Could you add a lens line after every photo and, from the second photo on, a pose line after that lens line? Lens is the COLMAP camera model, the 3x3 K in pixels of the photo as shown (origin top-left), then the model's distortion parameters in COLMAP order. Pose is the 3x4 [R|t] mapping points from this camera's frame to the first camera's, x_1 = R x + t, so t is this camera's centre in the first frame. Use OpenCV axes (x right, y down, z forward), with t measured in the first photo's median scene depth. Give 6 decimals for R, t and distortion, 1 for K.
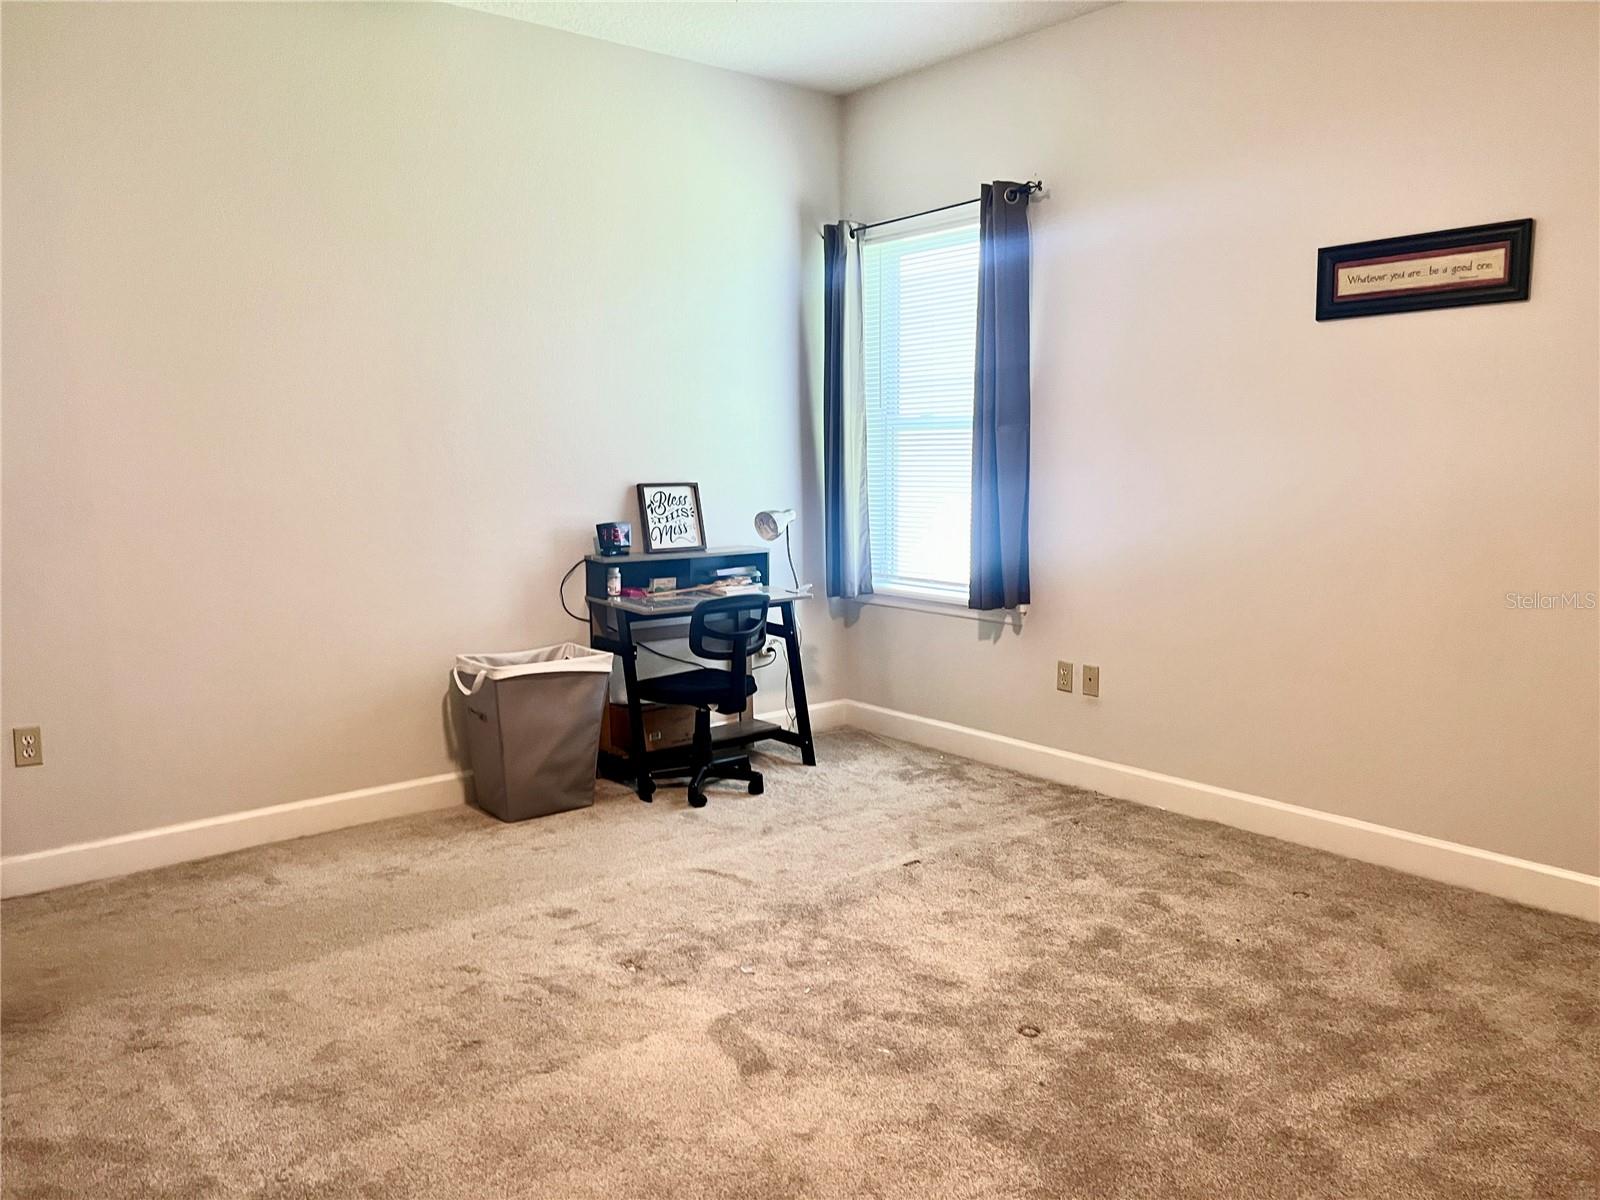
lens RADIAL K [[1189.3, 0, 800.0], [0, 1189.3, 600.0], [0, 0, 1]] dist [0.004229, 0.002081]
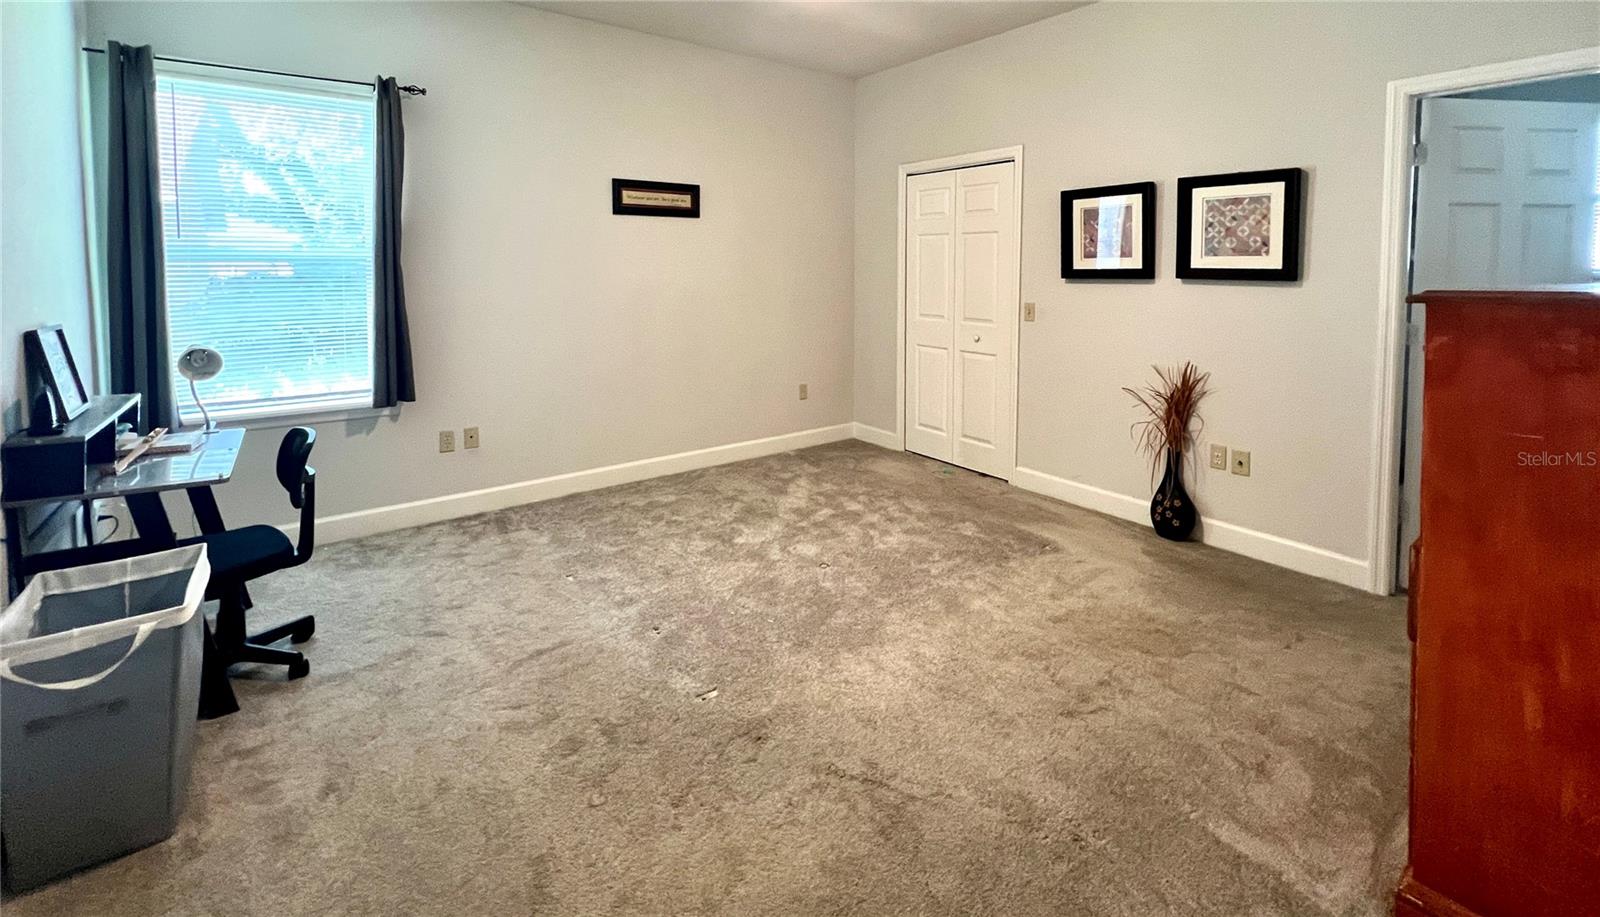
lens RADIAL K [[675.7, 0, 798.9], [0, 675.7, 288.6], [0, 0, 1]] dist [-0.000748, -0.000251]
pose [[0.055583, -0.026433, 0.998104, -0.653742], [0.120697, 0.992497, 0.019563, -0.095722], [-0.991132, 0.119380, 0.058357, 0.634263]]
